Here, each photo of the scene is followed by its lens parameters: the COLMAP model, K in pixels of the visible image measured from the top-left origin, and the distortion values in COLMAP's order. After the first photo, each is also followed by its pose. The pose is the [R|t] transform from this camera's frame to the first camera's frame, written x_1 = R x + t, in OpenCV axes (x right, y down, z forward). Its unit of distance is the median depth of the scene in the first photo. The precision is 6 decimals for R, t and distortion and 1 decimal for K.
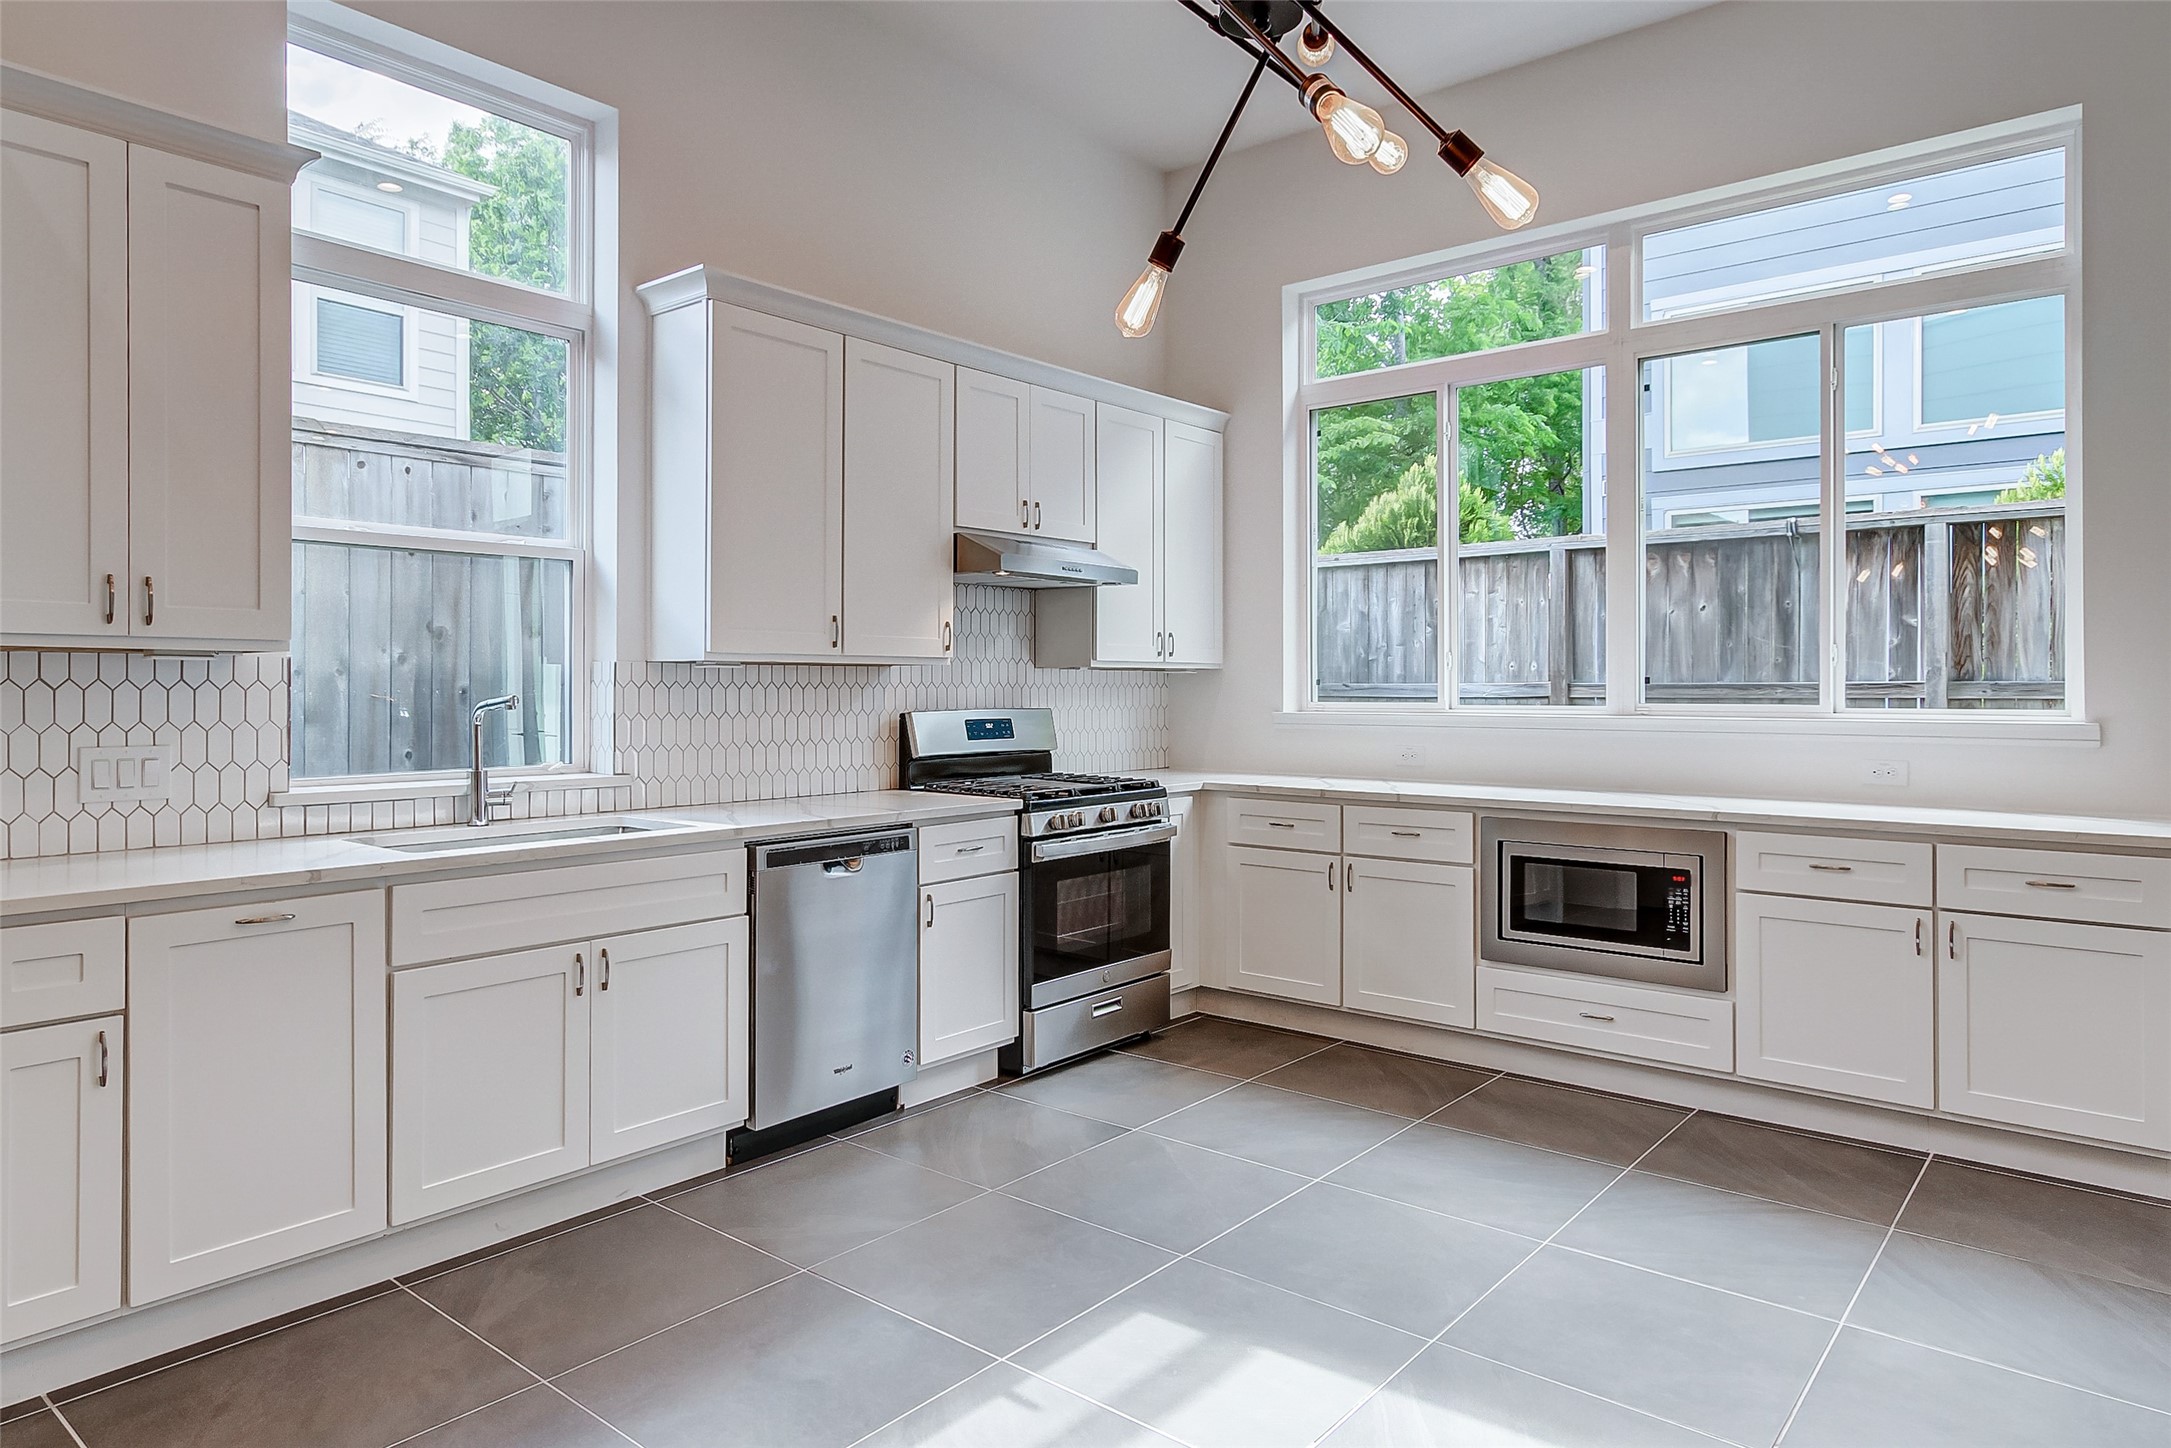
lens RADIAL K [[1302.2, 0, 1072.2], [0, 1302.2, 686.0], [0, 0, 1]] dist [0.006756, 0.007716]
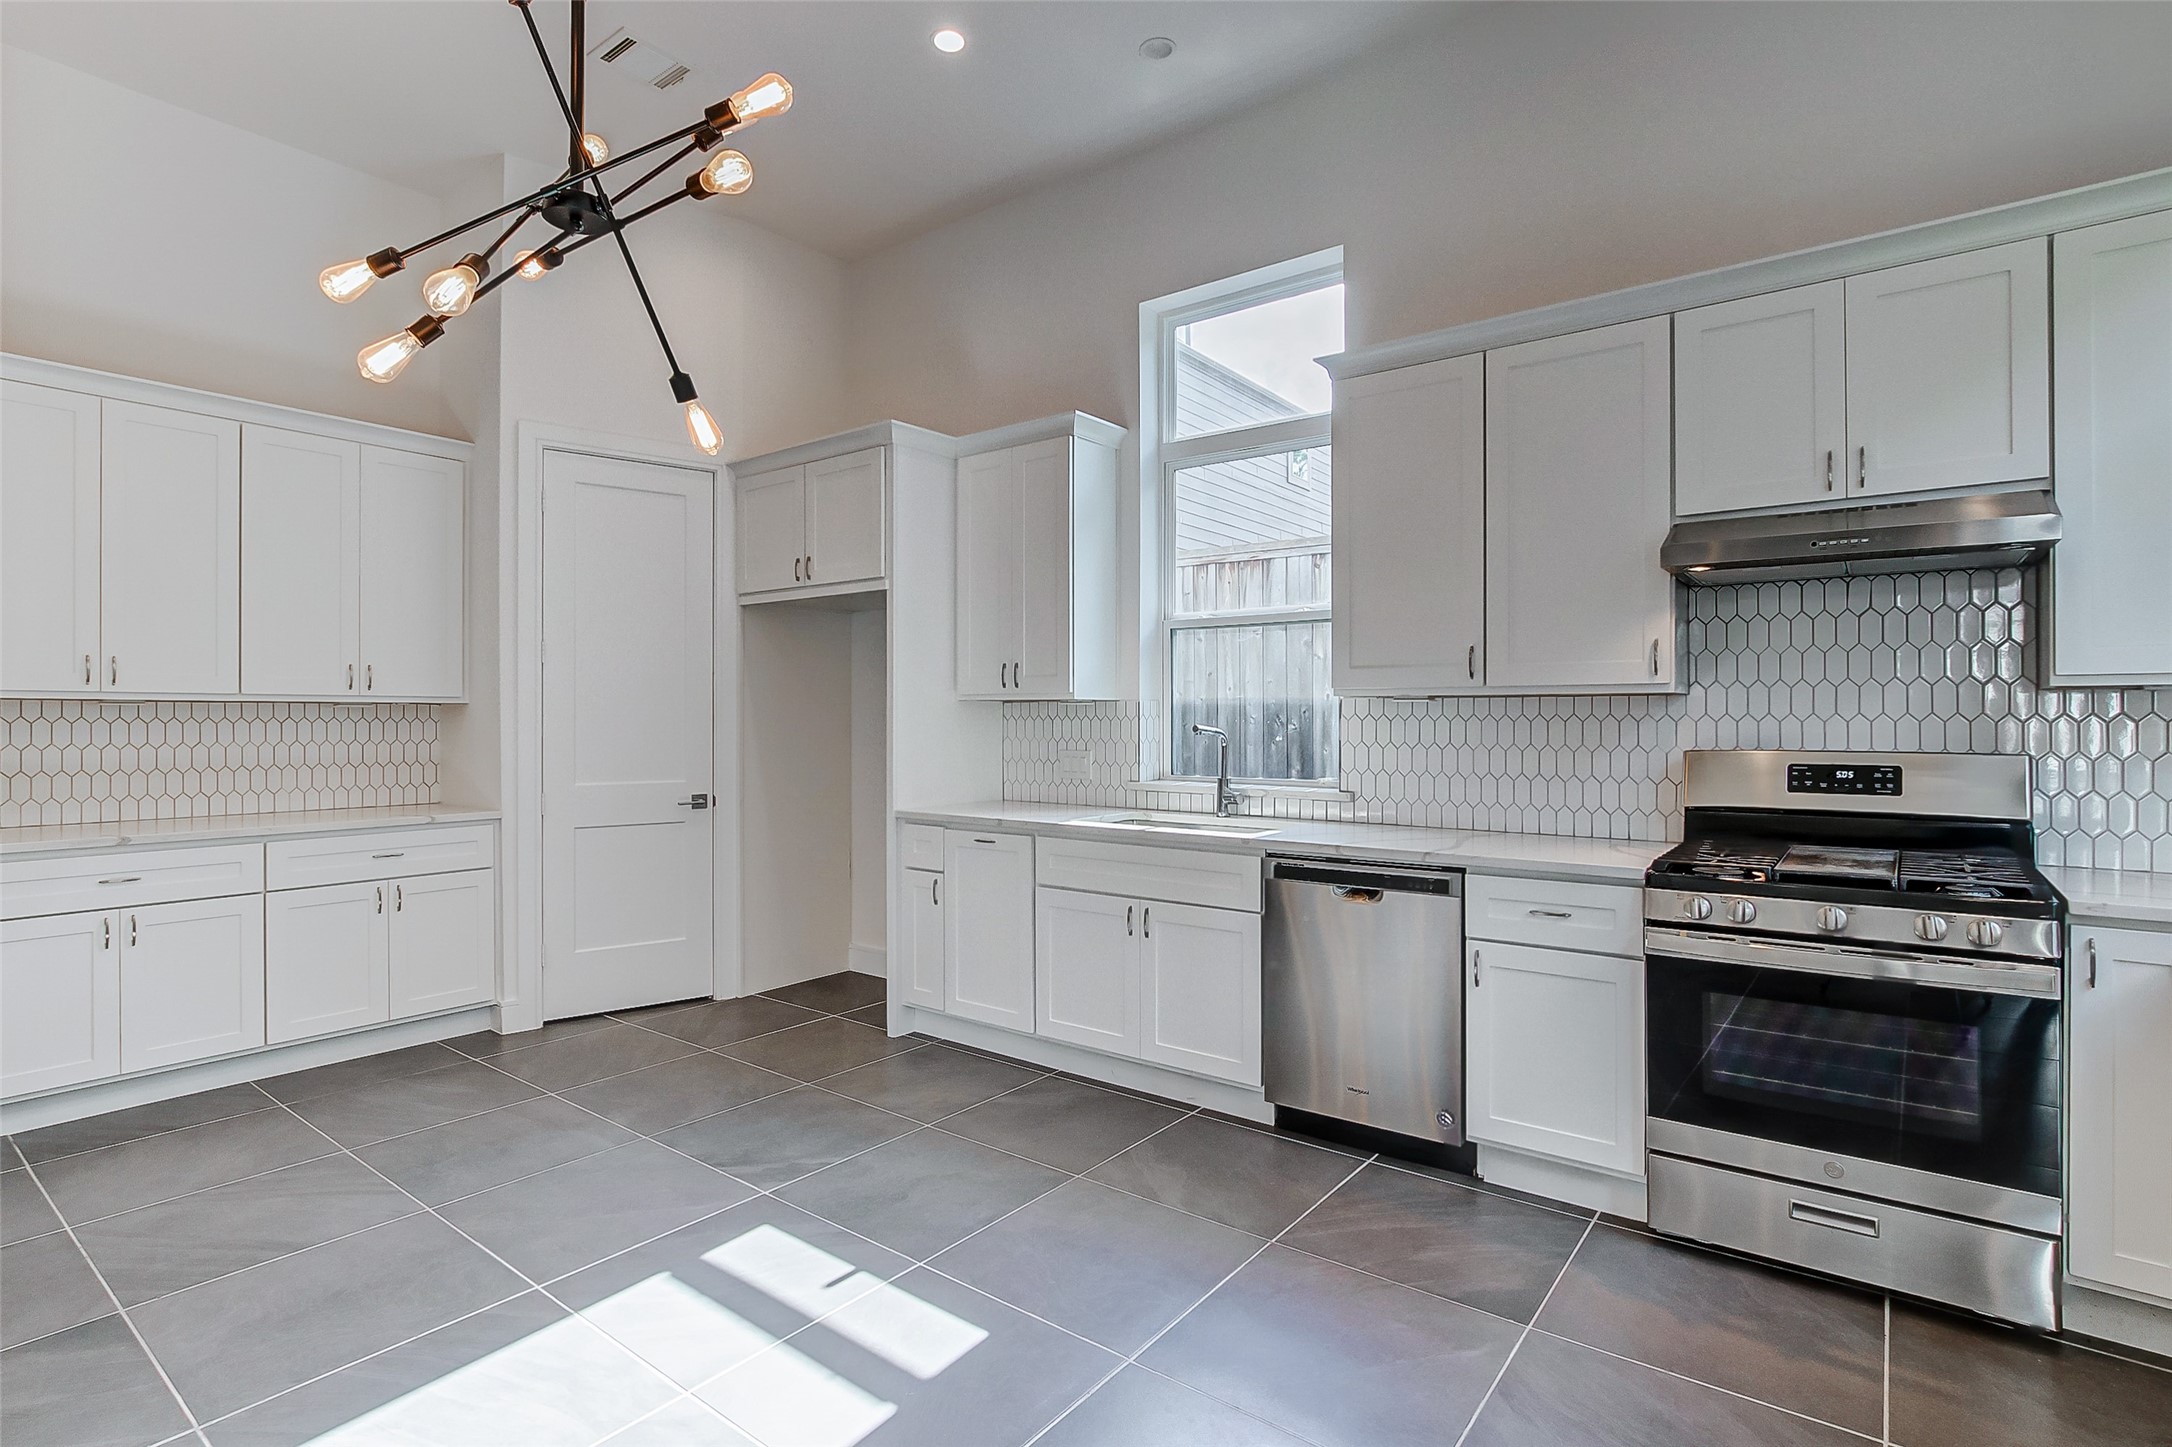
lens RADIAL K [[1048.1, 0, 1062.4], [0, 1048.1, 715.6], [0, 0, 1]] dist [-0.015646, 0.003937]
pose [[0.044513, -0.003384, -0.999003, 0.565193], [-0.000382, 0.999994, -0.003405, 0.000555], [0.999009, 0.000533, 0.044511, 0.644491]]
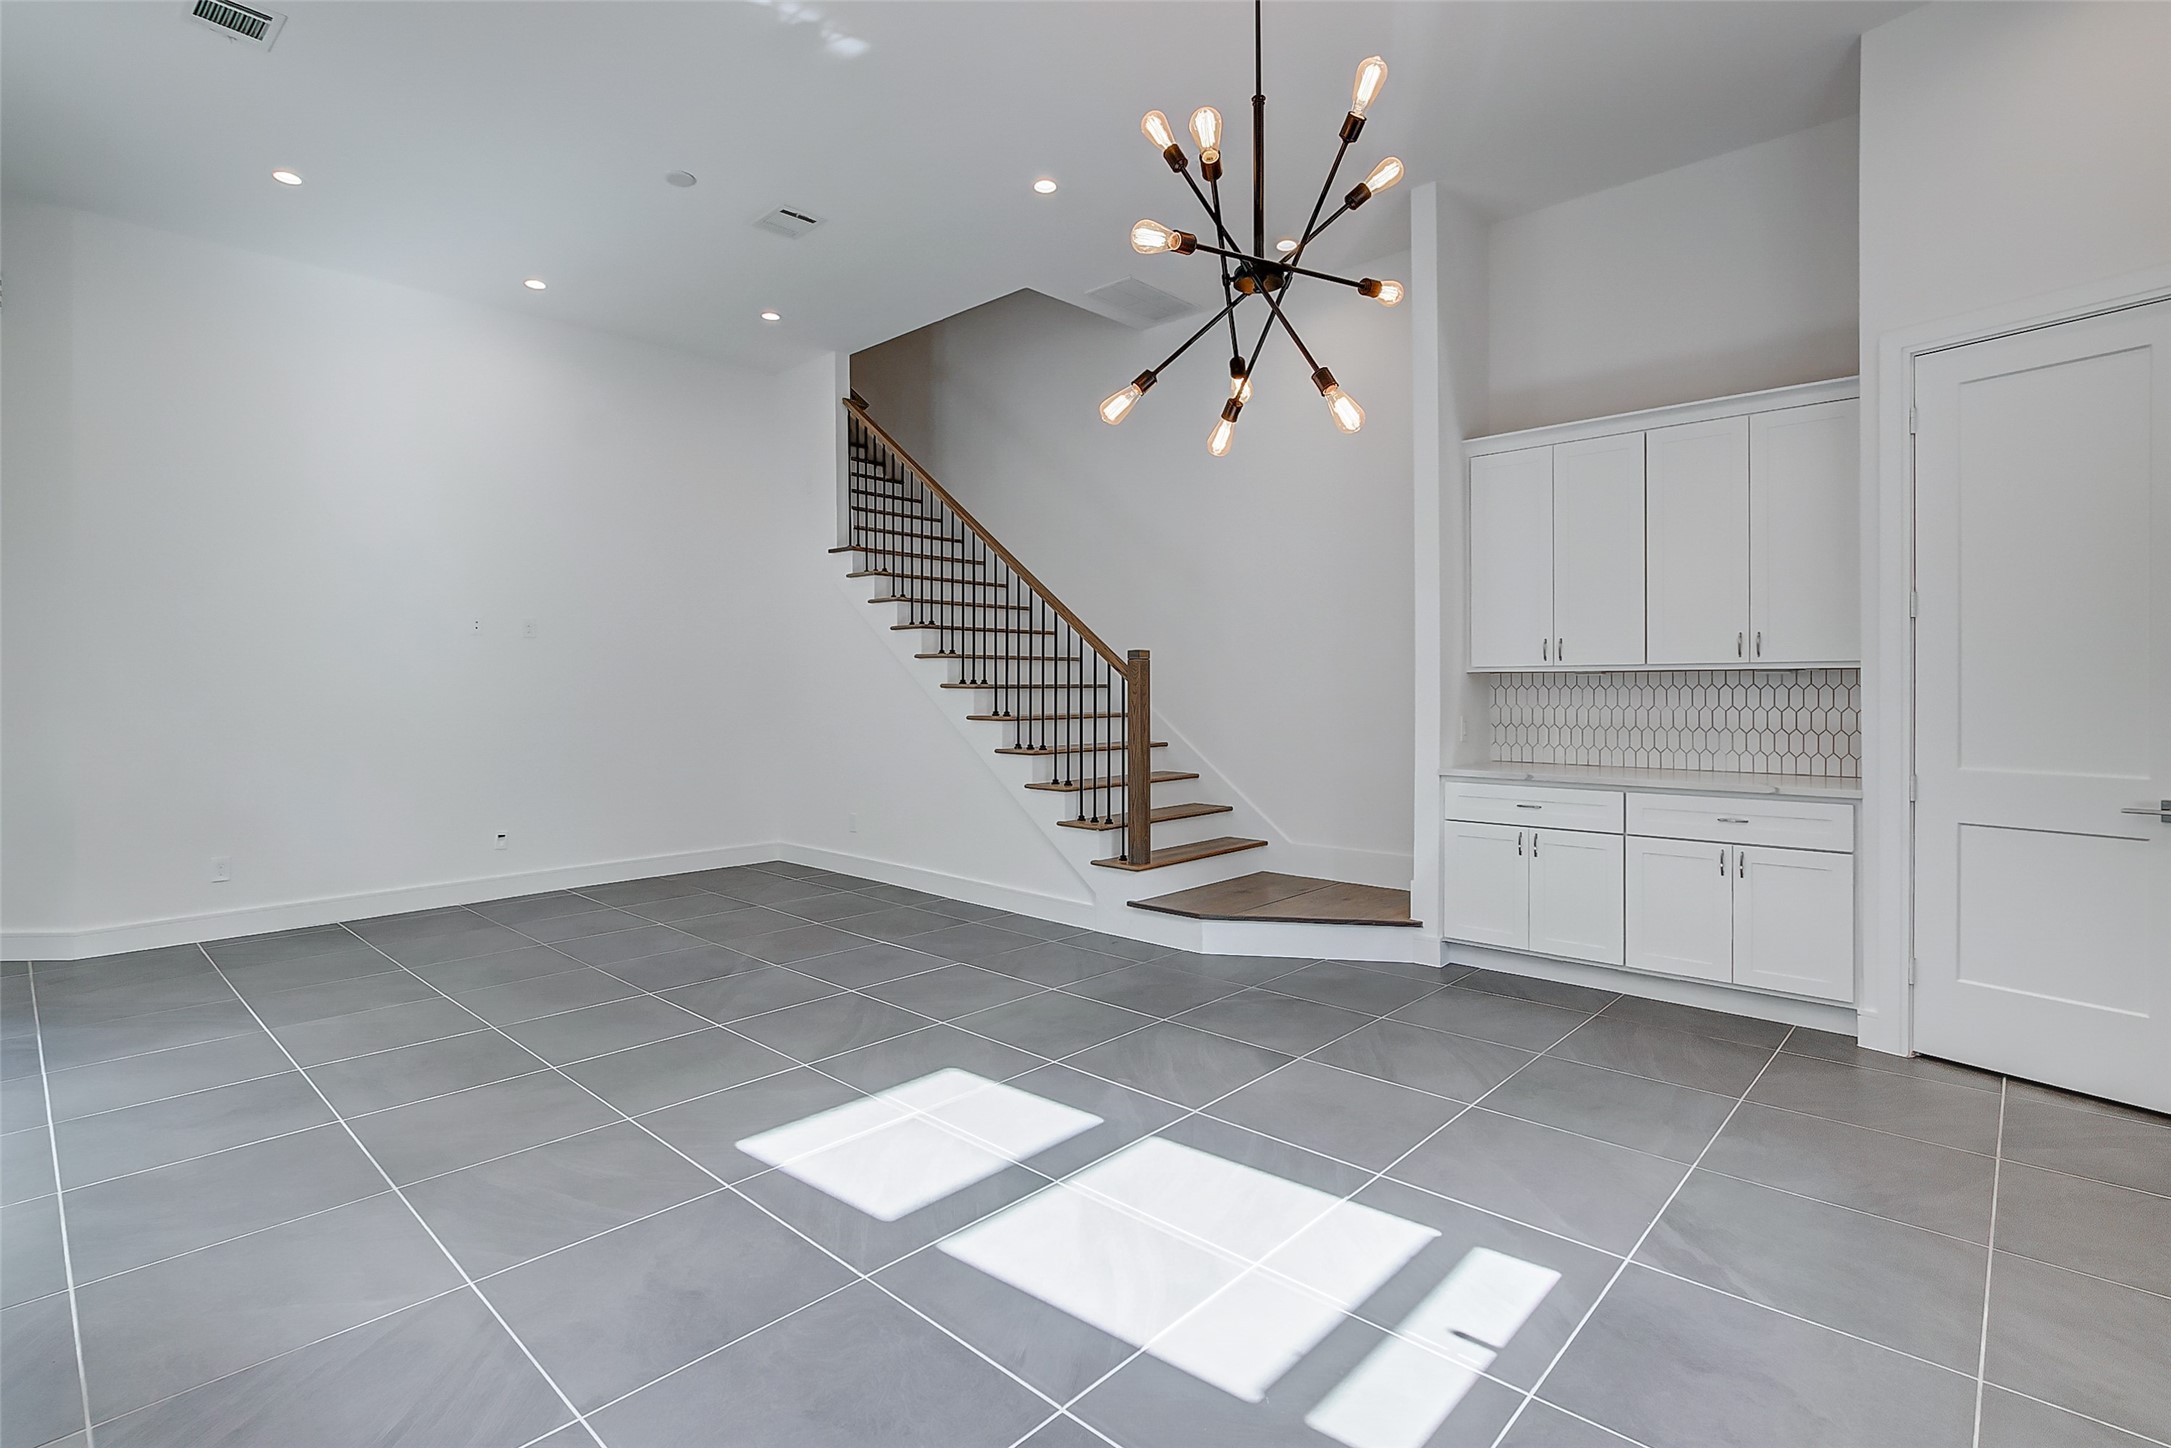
lens RADIAL K [[1047.6, 0, 1121.1], [0, 1047.6, 693.3], [0, 0, 1]] dist [-0.015646, 0.003937]
pose [[-0.999842, 0.002769, 0.017562, 0.142631], [0.002893, 0.999971, 0.007000, -0.000931], [-0.017542, 0.007050, -0.999821, 1.040820]]
